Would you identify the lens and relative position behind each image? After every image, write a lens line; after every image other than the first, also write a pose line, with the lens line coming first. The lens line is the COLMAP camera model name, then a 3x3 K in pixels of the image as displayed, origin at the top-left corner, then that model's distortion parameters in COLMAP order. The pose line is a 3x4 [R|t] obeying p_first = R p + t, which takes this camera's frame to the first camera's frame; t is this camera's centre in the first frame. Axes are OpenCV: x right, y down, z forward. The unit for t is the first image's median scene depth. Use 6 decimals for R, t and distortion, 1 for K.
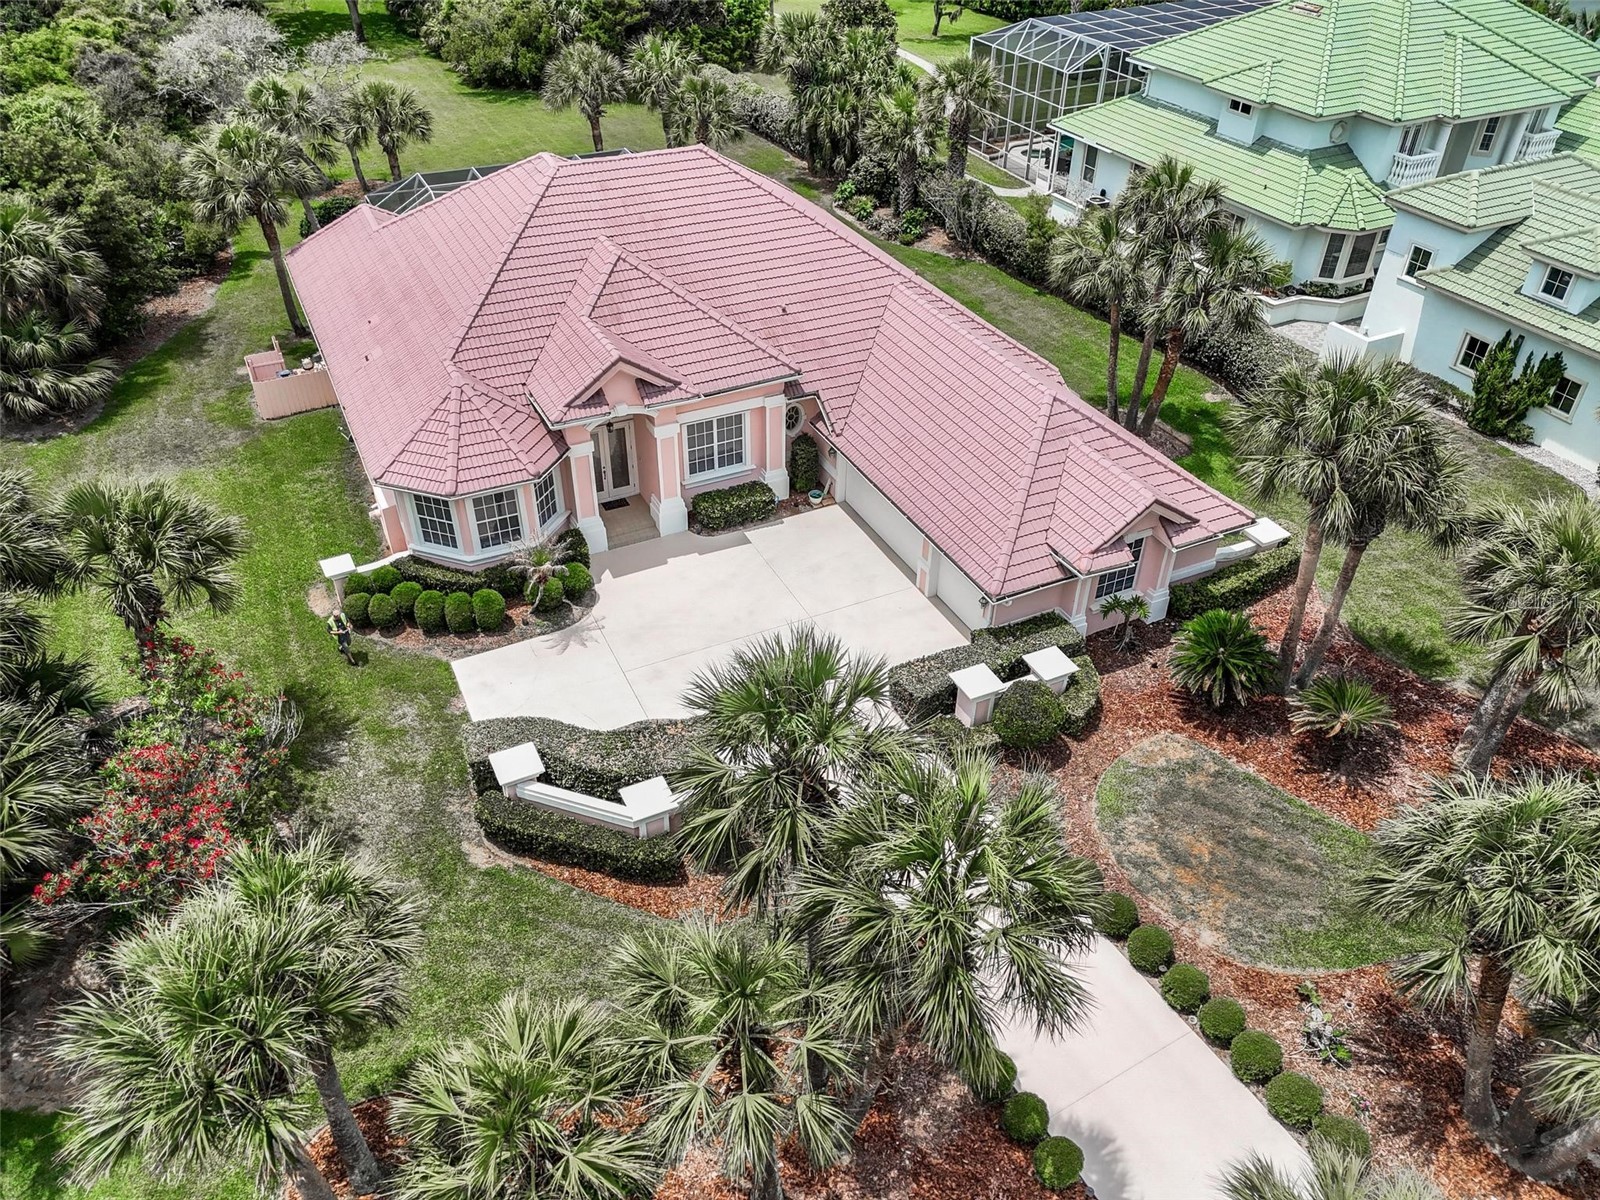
lens RADIAL K [[1178.4, 0, 797.9], [0, 1178.4, 597.9], [0, 0, 1]] dist [0.078294, -0.074255]
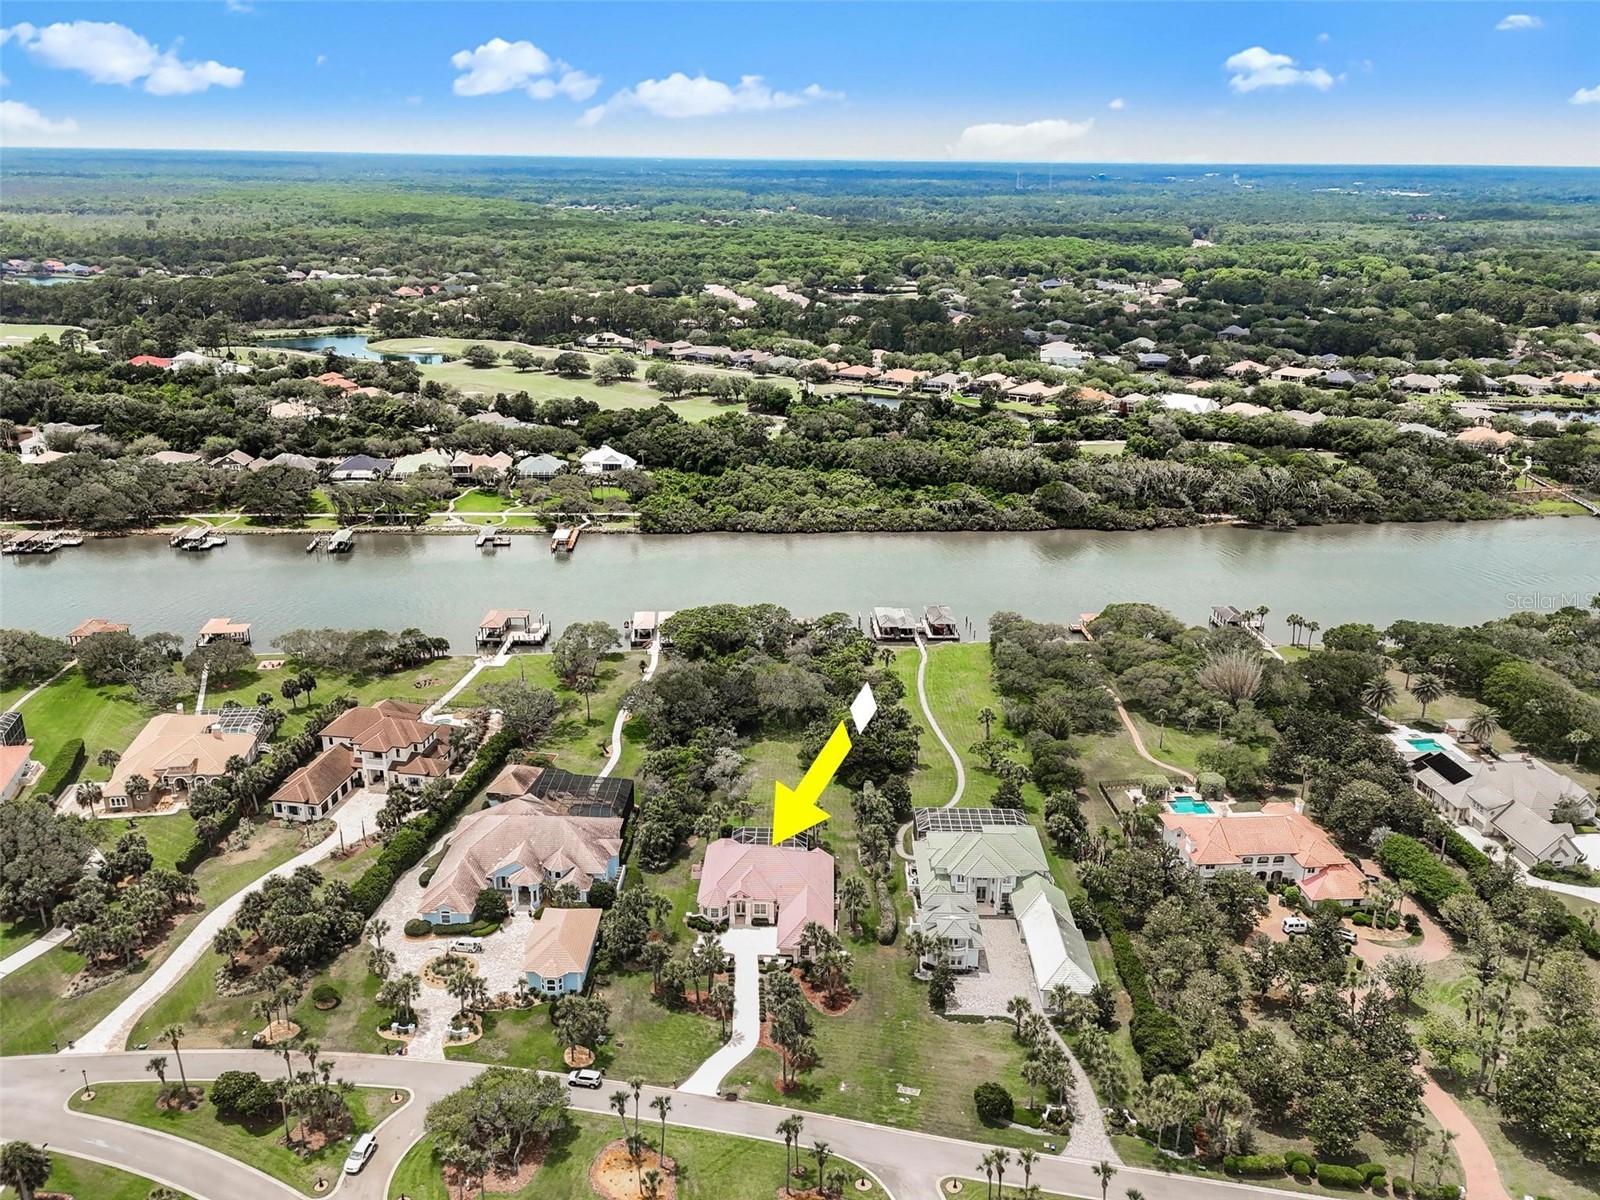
lens RADIAL K [[1260.2, 0, 796.4], [0, 1260.2, 642.2], [0, 0, 1]] dist [0.086143, -0.091321]
pose [[0.885214, 0.164042, -0.435301, 2.392647], [-0.276230, 0.938282, -0.208145, -0.123643], [0.374291, 0.304496, 0.875893, -4.332608]]
